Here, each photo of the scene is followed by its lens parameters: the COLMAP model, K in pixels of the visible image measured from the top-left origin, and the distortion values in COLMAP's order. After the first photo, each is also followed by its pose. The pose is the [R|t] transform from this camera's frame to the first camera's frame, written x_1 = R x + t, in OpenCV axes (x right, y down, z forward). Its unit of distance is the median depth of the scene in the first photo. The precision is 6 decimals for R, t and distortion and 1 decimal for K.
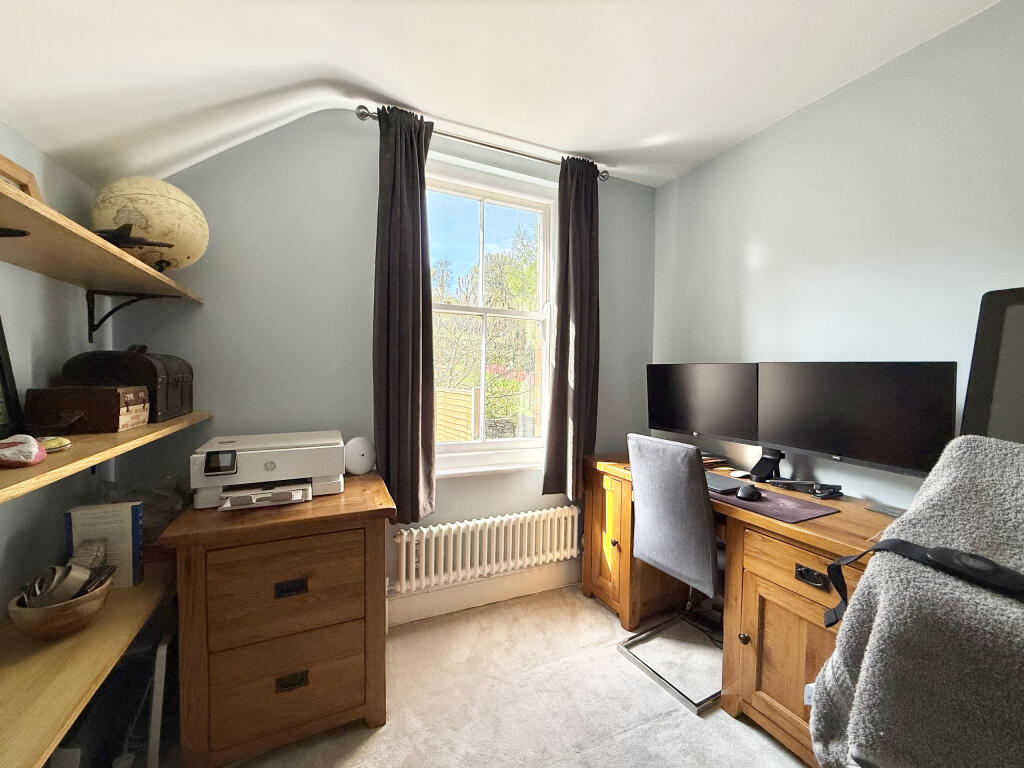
lens RADIAL K [[402.8, 0, 512.0], [0, 402.8, 384.0], [0, 0, 1]] dist [0.000624, 0.000057]
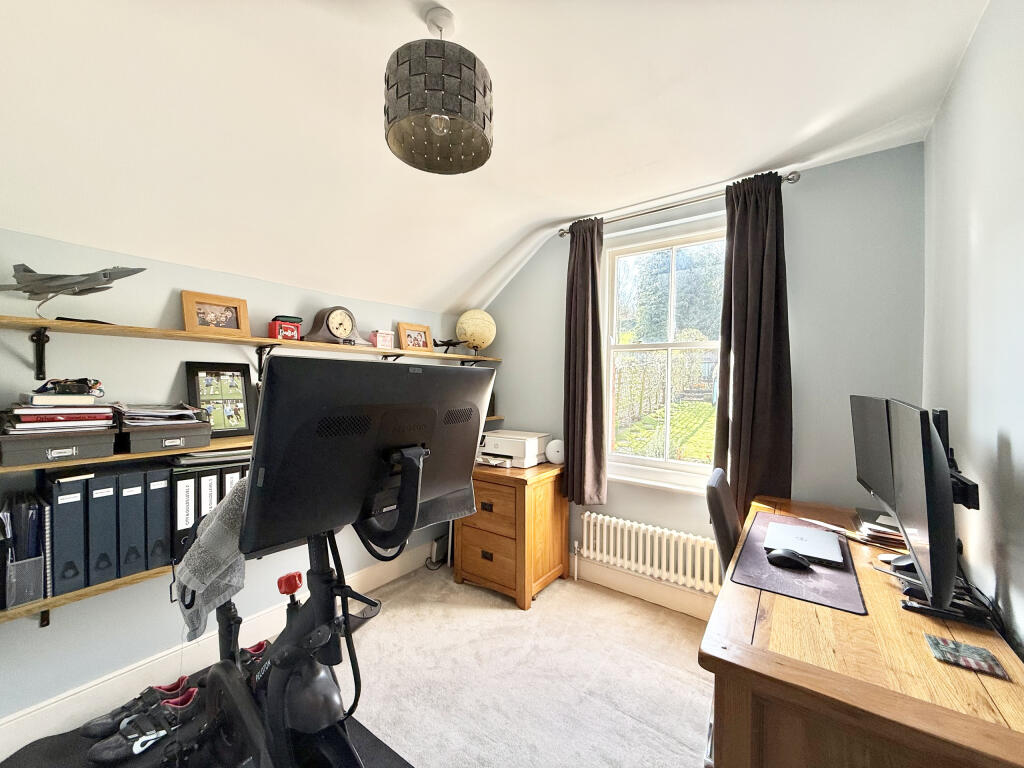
lens RADIAL K [[402.8, 0, 512.0], [0, 402.8, 384.0], [0, 0, 1]] dist [0.000624, 0.000057]
pose [[0.491486, -0.003964, -0.870876, 0.861128], [-0.029772, 0.999329, -0.021351, -0.042552], [0.870376, 0.036422, 0.491038, 0.077294]]
